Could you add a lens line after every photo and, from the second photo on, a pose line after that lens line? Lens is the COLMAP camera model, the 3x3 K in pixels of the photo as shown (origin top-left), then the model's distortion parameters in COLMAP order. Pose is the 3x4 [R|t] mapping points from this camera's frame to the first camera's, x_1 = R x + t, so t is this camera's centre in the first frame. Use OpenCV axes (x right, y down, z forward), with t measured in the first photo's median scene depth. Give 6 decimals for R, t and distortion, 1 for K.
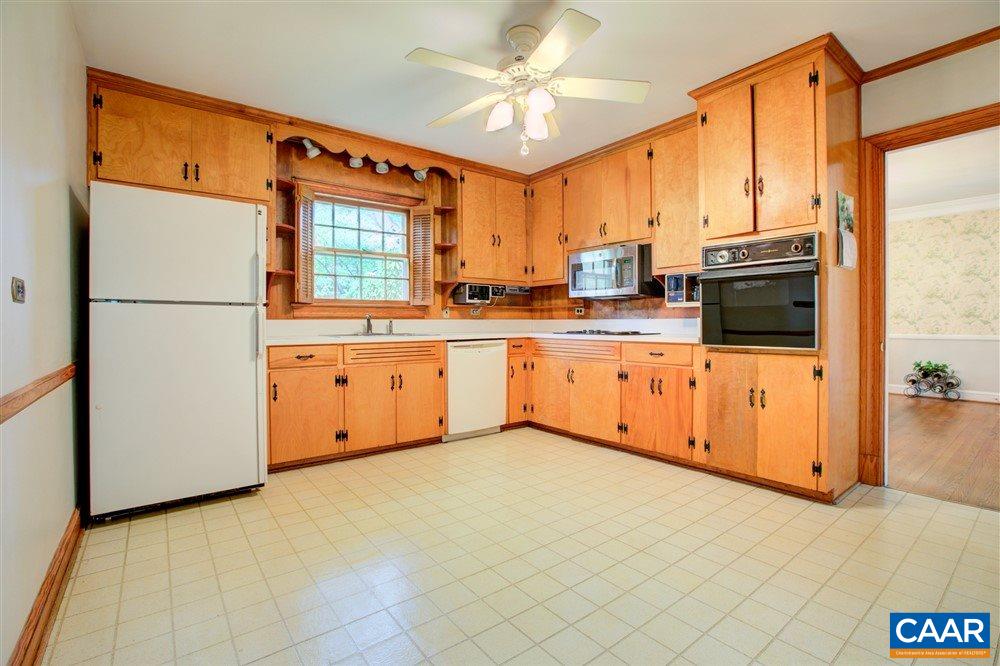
lens RADIAL K [[459.7, 0, 491.4], [0, 459.7, 328.8], [0, 0, 1]] dist [-0.029375, 0.005245]
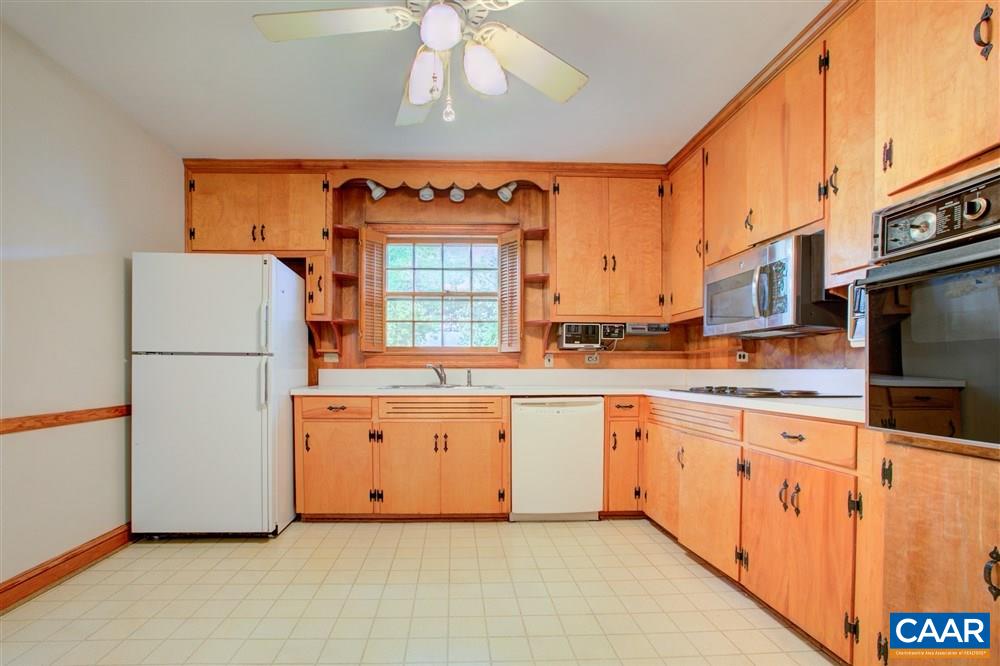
lens RADIAL K [[459.7, 0, 476.1], [0, 459.7, 386.8], [0, 0, 1]] dist [-0.029375, 0.005245]
pose [[0.816000, 0.025308, -0.577497, 0.335380], [-0.012648, 0.999584, 0.025934, -0.010514], [0.577913, -0.013858, 0.815980, 0.336278]]
